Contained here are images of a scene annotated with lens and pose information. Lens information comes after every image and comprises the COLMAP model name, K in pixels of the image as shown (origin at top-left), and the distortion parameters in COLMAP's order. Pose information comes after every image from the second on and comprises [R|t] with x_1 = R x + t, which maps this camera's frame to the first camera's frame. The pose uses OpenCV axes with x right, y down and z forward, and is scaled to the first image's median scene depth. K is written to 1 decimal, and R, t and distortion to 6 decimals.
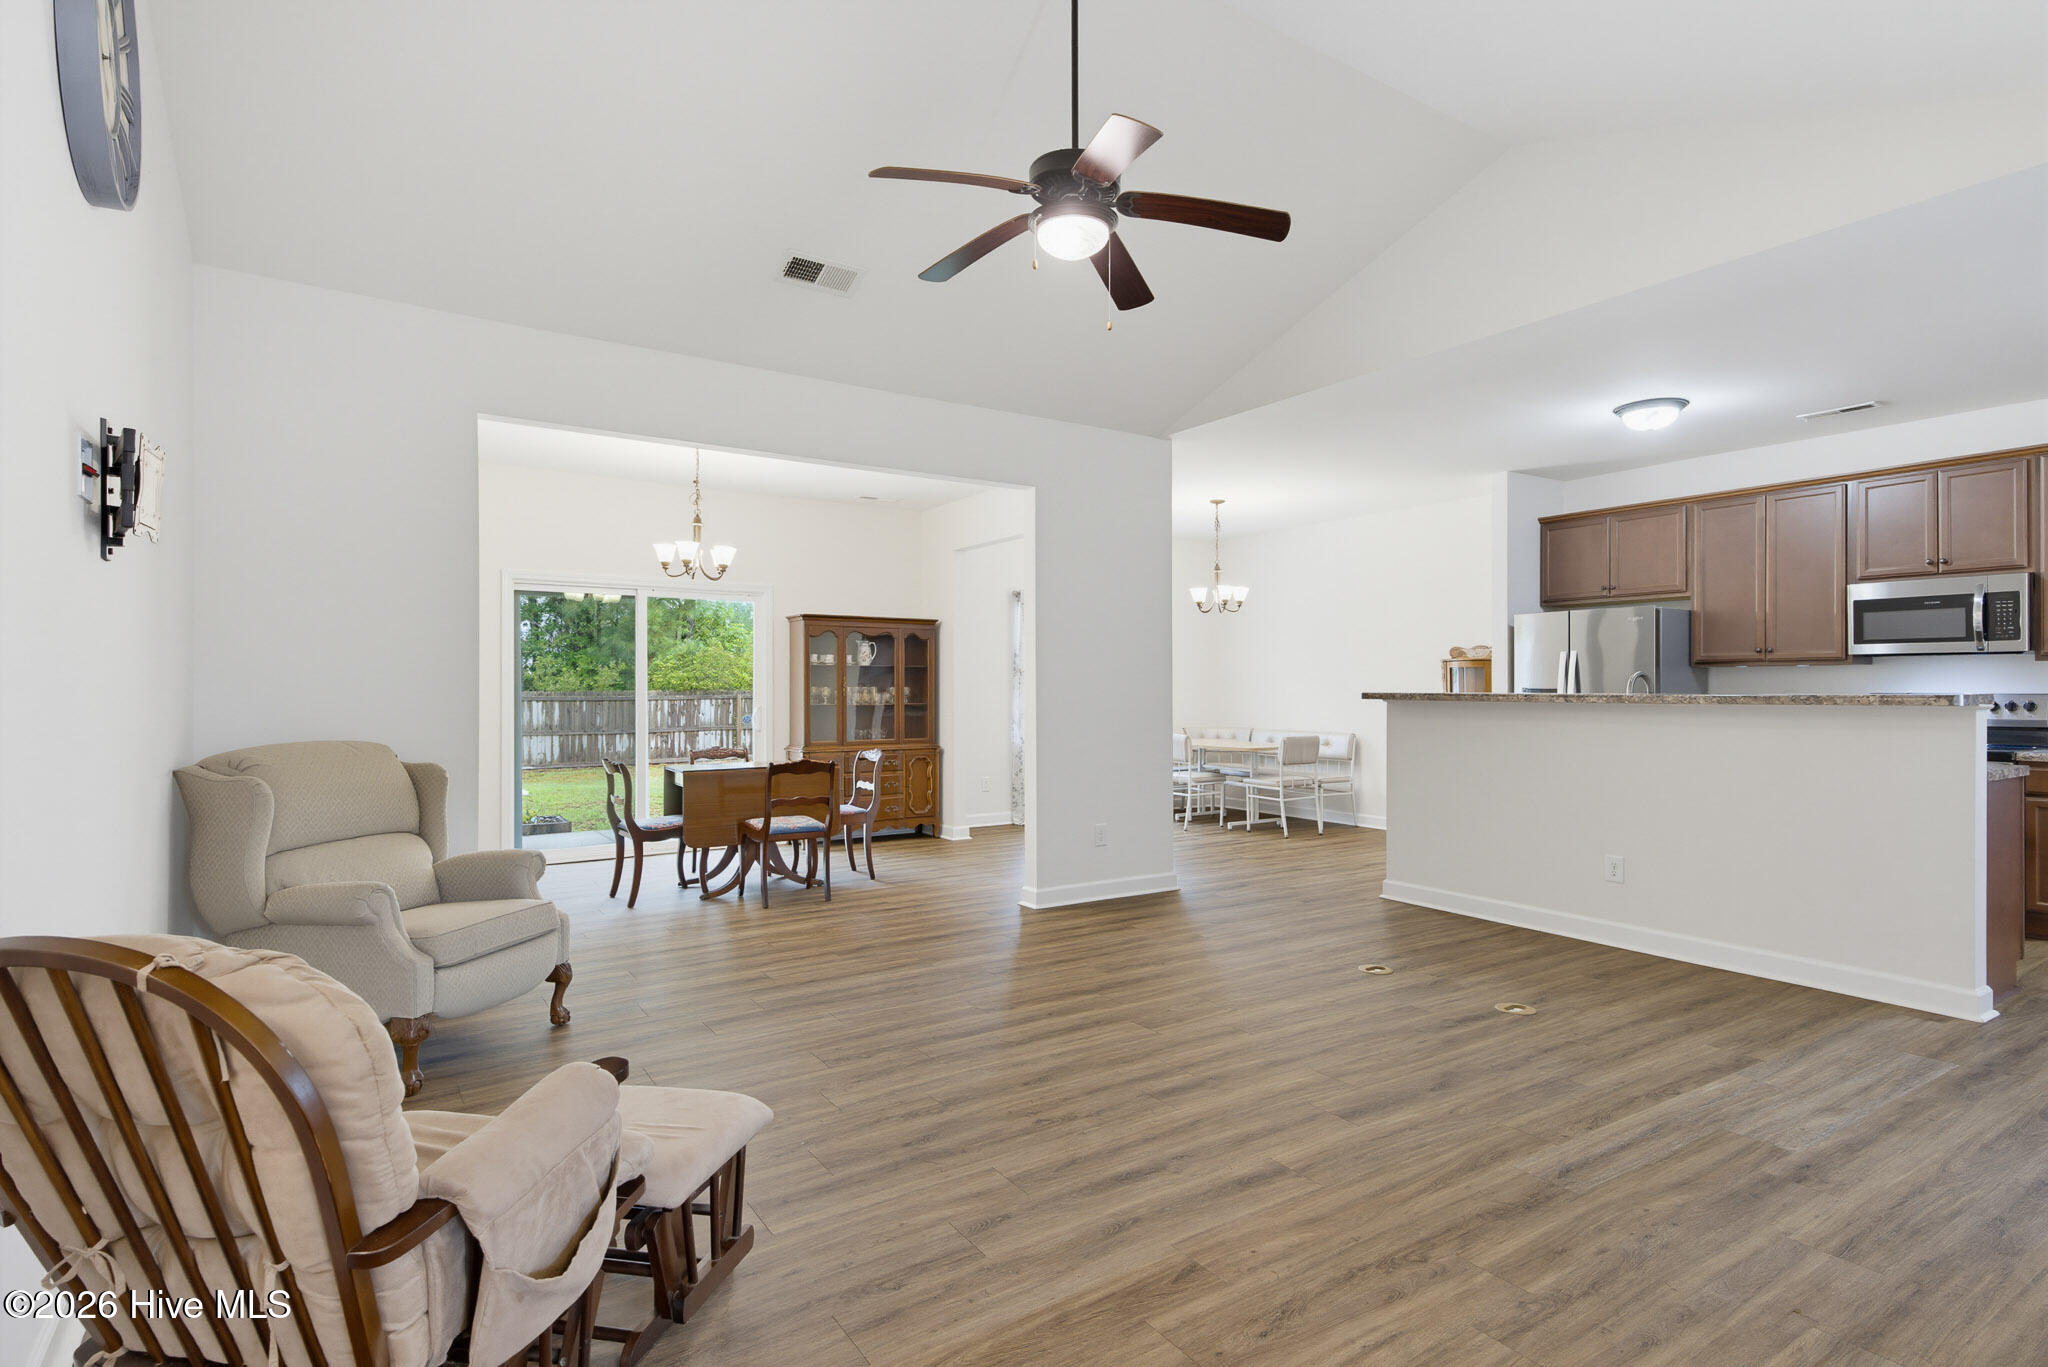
lens RADIAL K [[1025.3, 0, 1030.3], [0, 1025.3, 686.1], [0, 0, 1]] dist [0.039974, -0.010938]
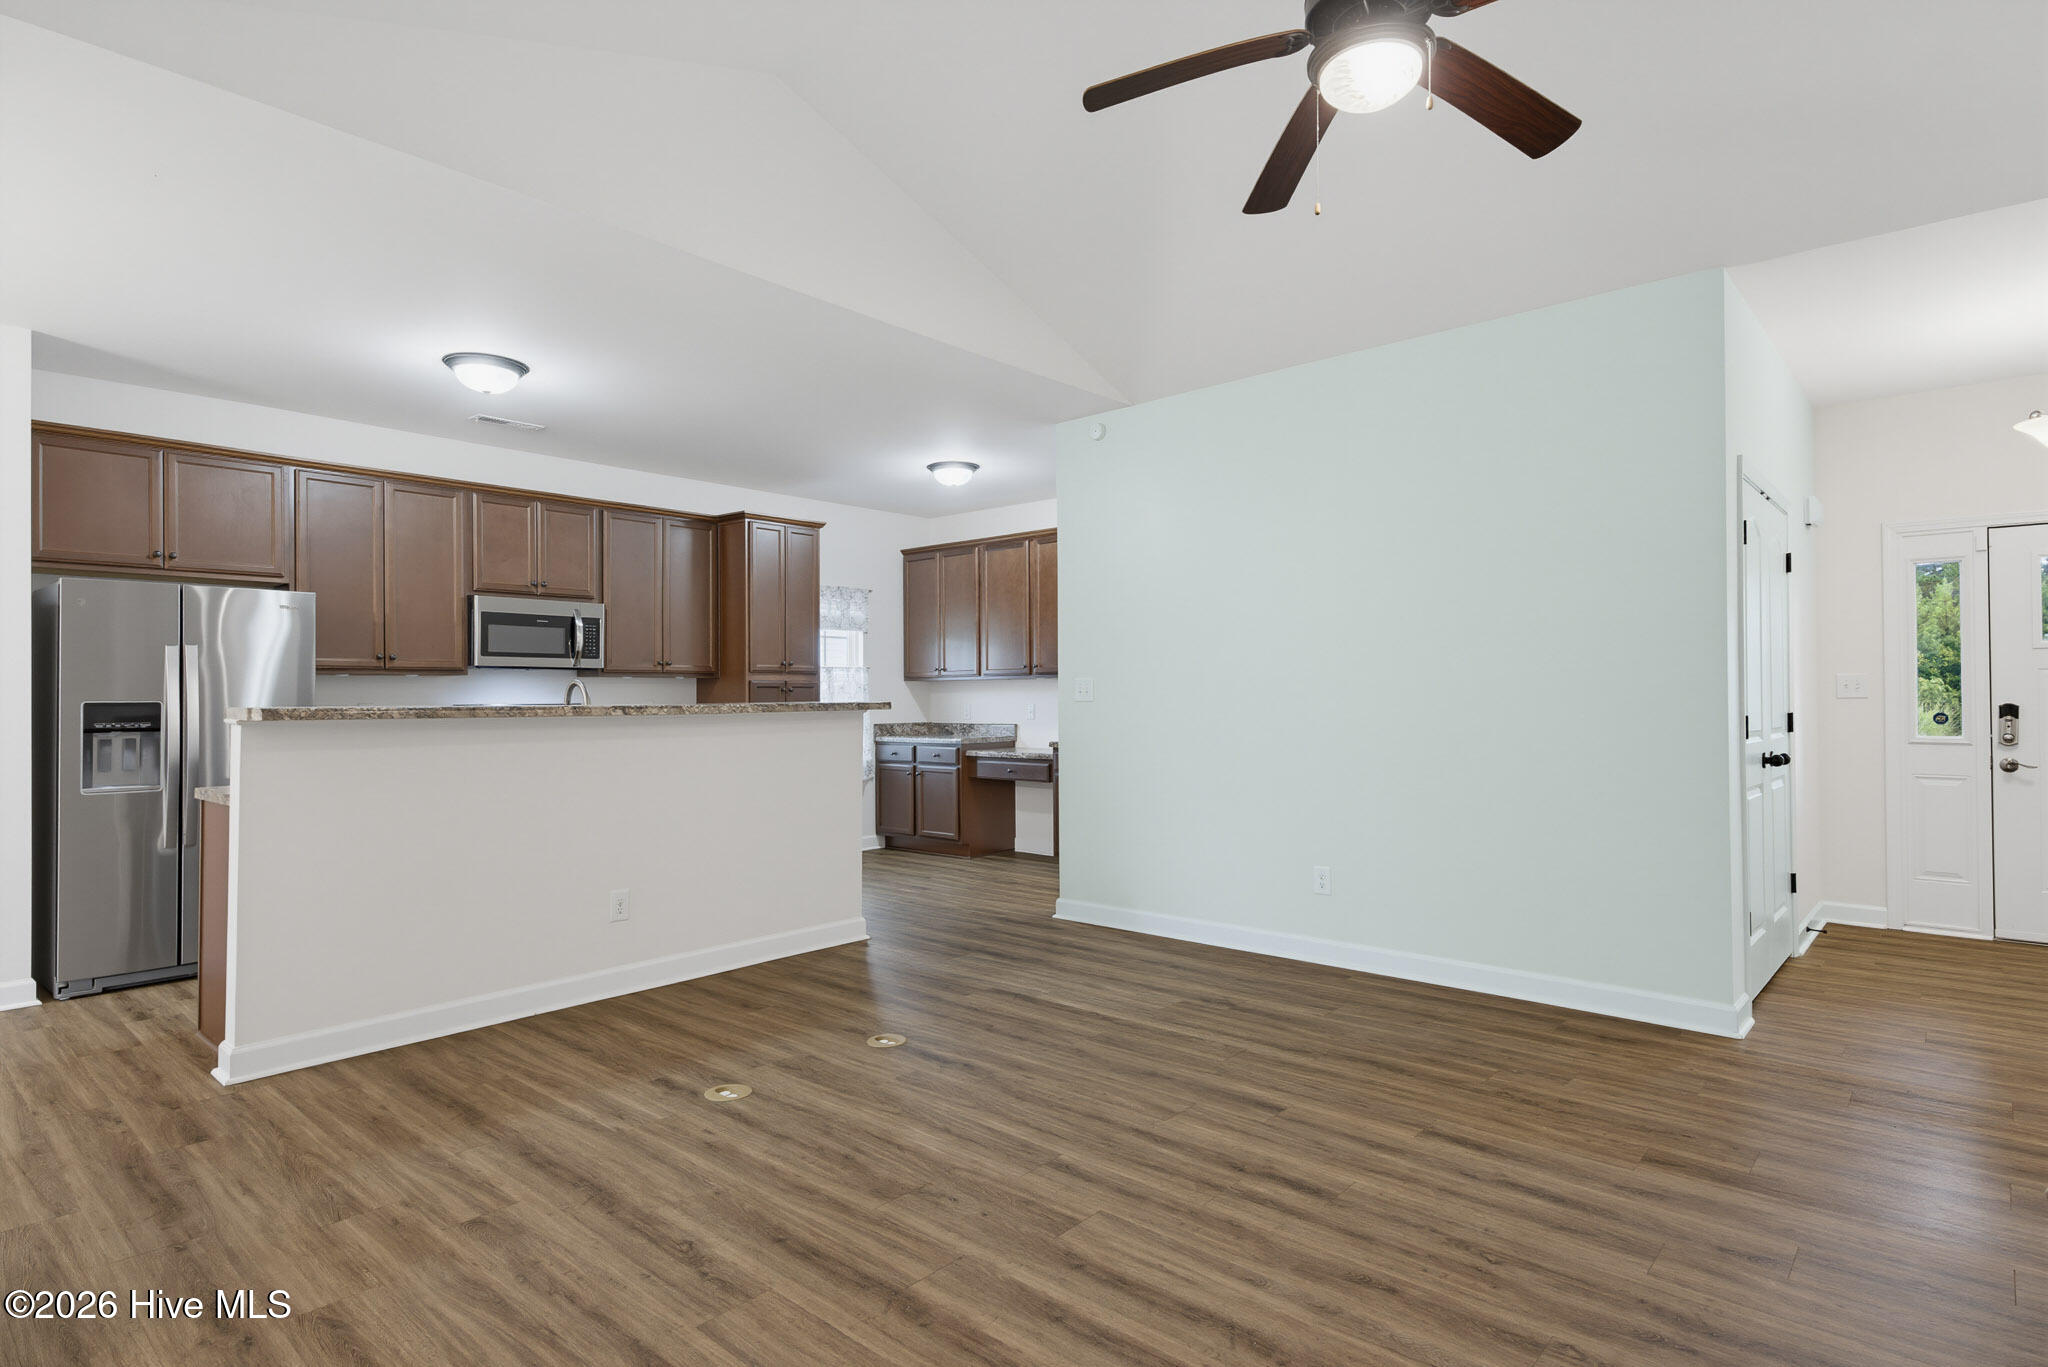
lens RADIAL K [[1059.9, 0, 1033.2], [0, 1059.9, 685.8], [0, 0, 1]] dist [0.036585, -0.011412]
pose [[-0.257888, 0.011062, 0.966111, -0.391705], [0.005902, 0.999934, -0.009873, 0.002217], [-0.966157, 0.003156, -0.257937, 0.890661]]
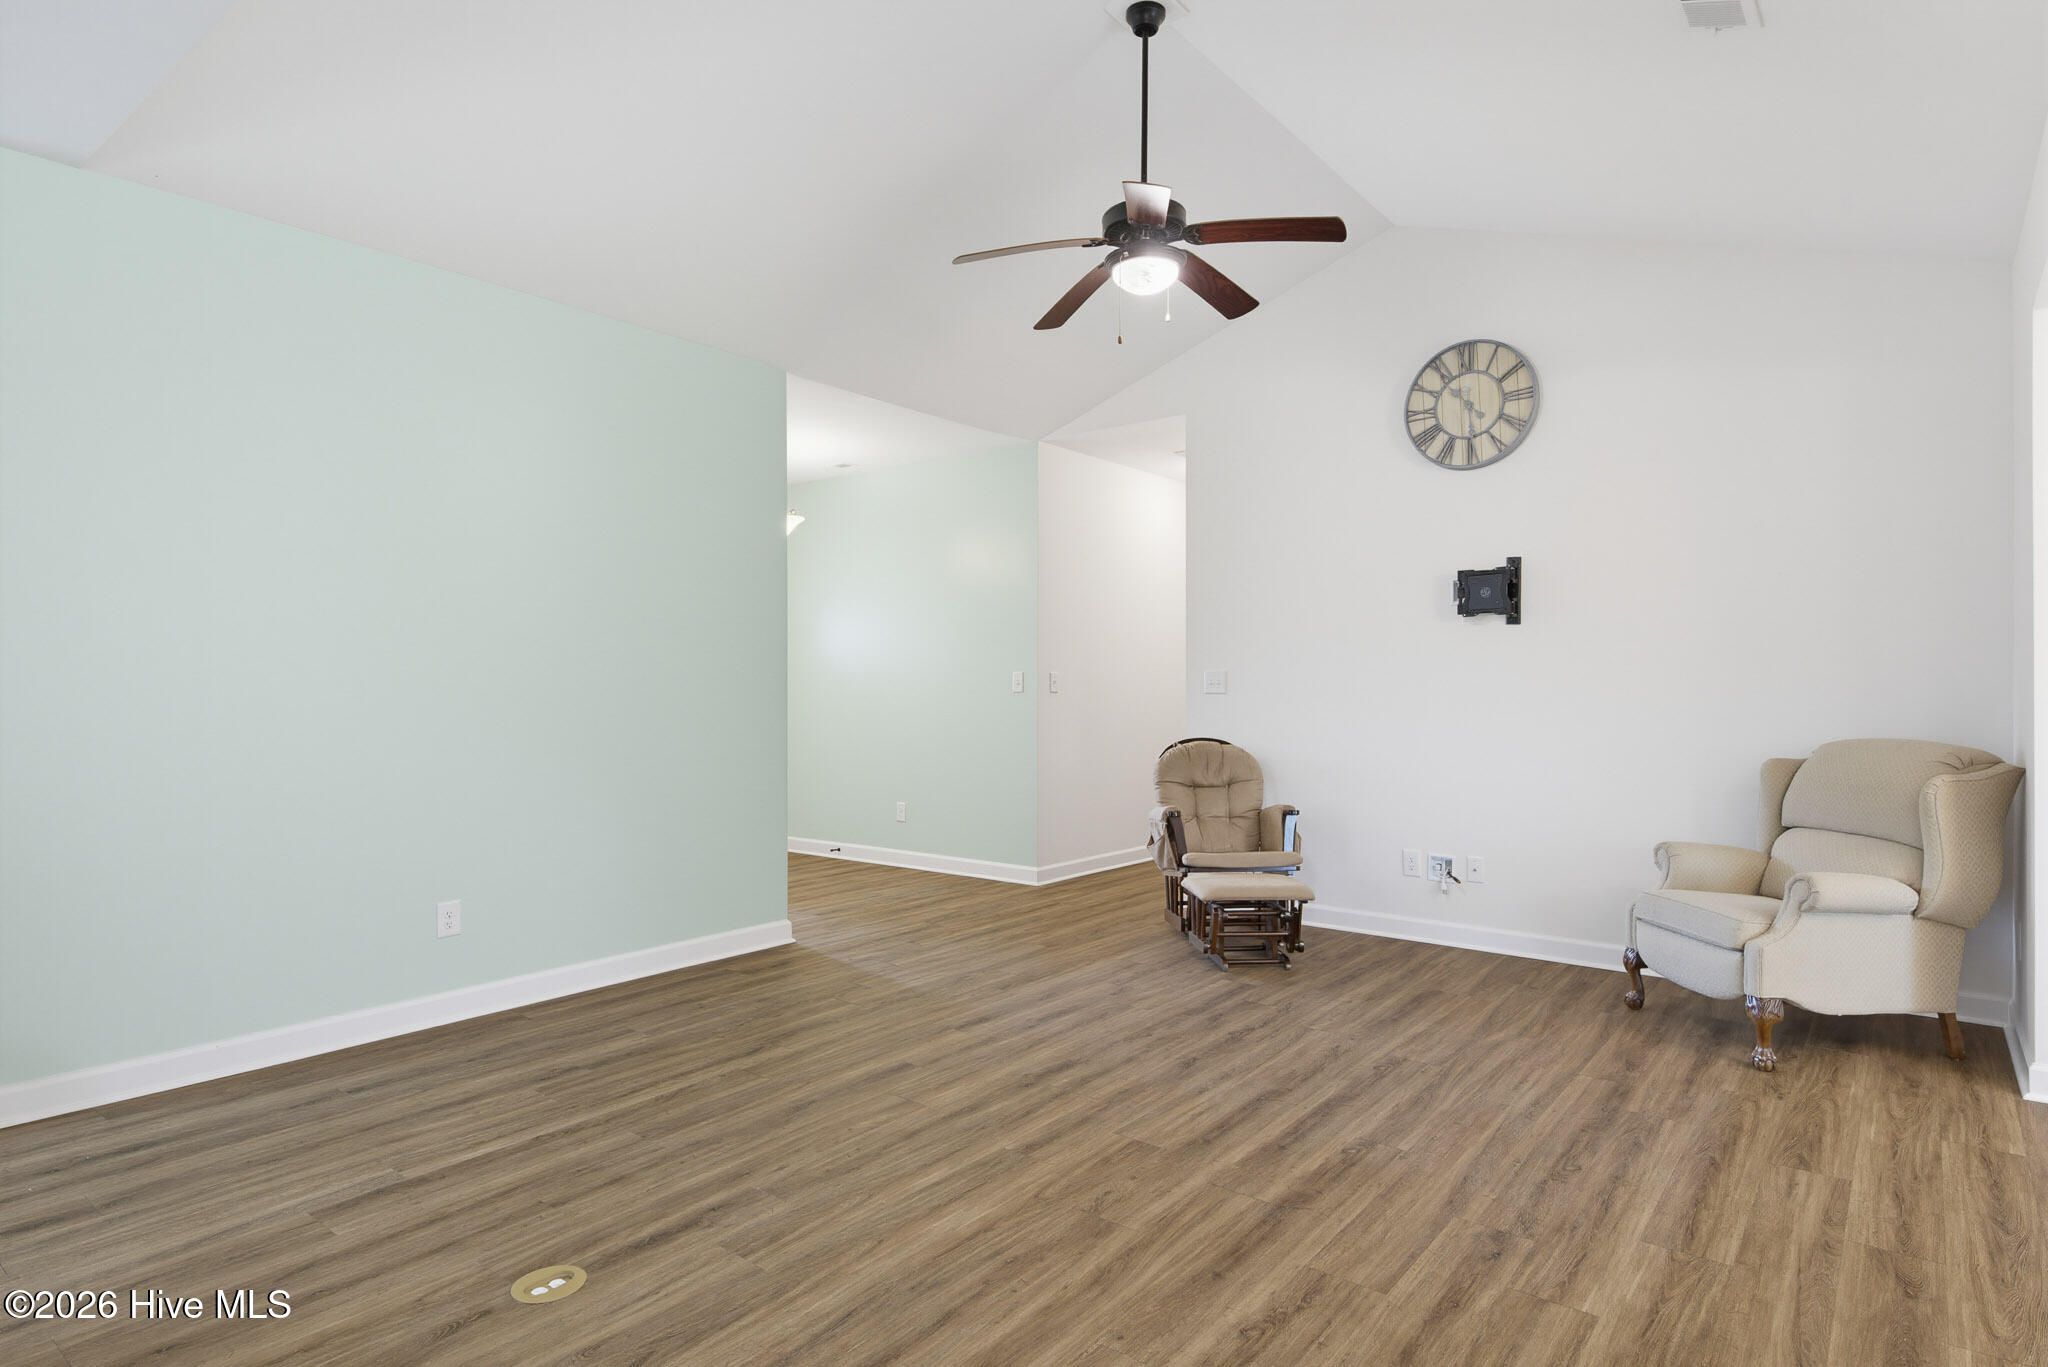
lens RADIAL K [[1106.5, 0, 1023.3], [0, 1106.5, 682.8], [0, 0, 1]] dist [0.023562, -0.008996]
pose [[-0.951370, -0.000366, -0.308049, 0.328465], [0.001128, 0.999988, -0.004673, 0.002064], [0.308048, -0.004793, -0.951359, 1.295740]]
